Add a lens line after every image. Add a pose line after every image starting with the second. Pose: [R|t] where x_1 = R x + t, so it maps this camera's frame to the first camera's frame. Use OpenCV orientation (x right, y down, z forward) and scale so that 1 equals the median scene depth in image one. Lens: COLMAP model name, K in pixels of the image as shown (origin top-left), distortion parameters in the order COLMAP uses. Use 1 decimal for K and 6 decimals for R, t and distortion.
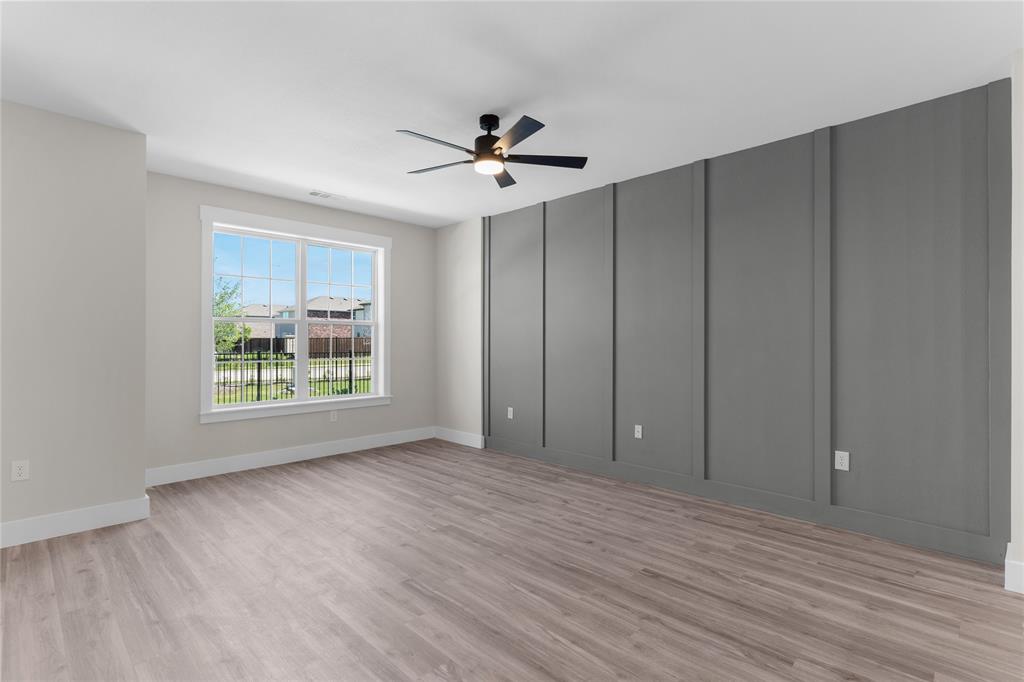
lens RADIAL K [[483.2, 0, 513.1], [0, 483.2, 340.8], [0, 0, 1]] dist [0.000537, 0.000251]
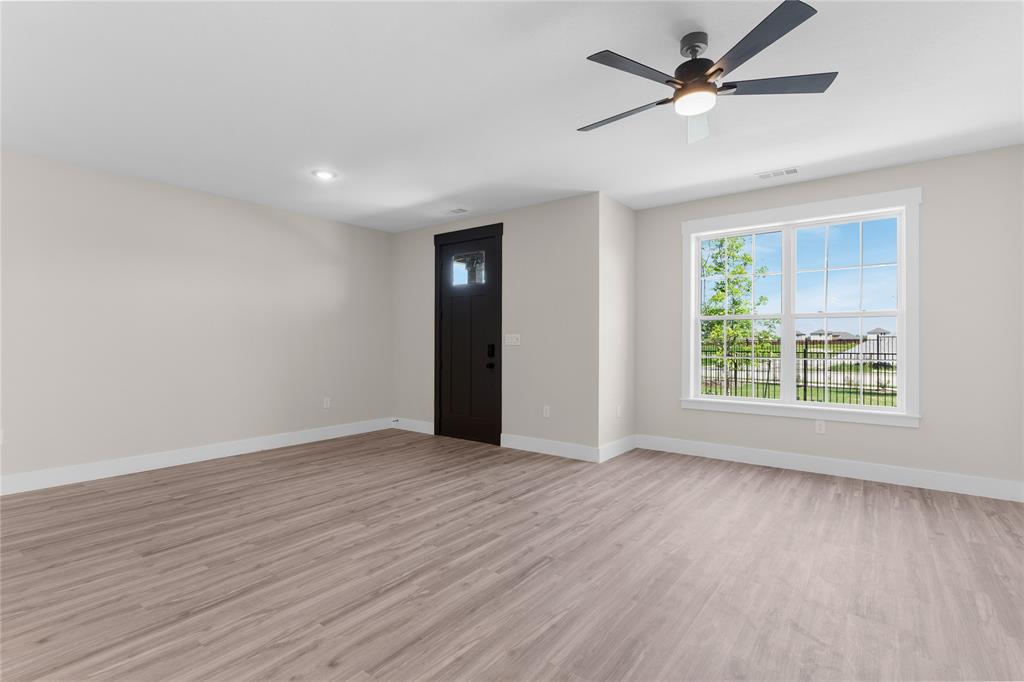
lens RADIAL K [[483.2, 0, 513.1], [0, 483.2, 340.8], [0, 0, 1]] dist [0.000537, 0.000251]
pose [[0.129586, 0.000229, -0.991568, 0.599574], [0.001421, 0.999999, 0.000417, 0.008672], [0.991567, -0.001463, 0.129585, 0.558407]]
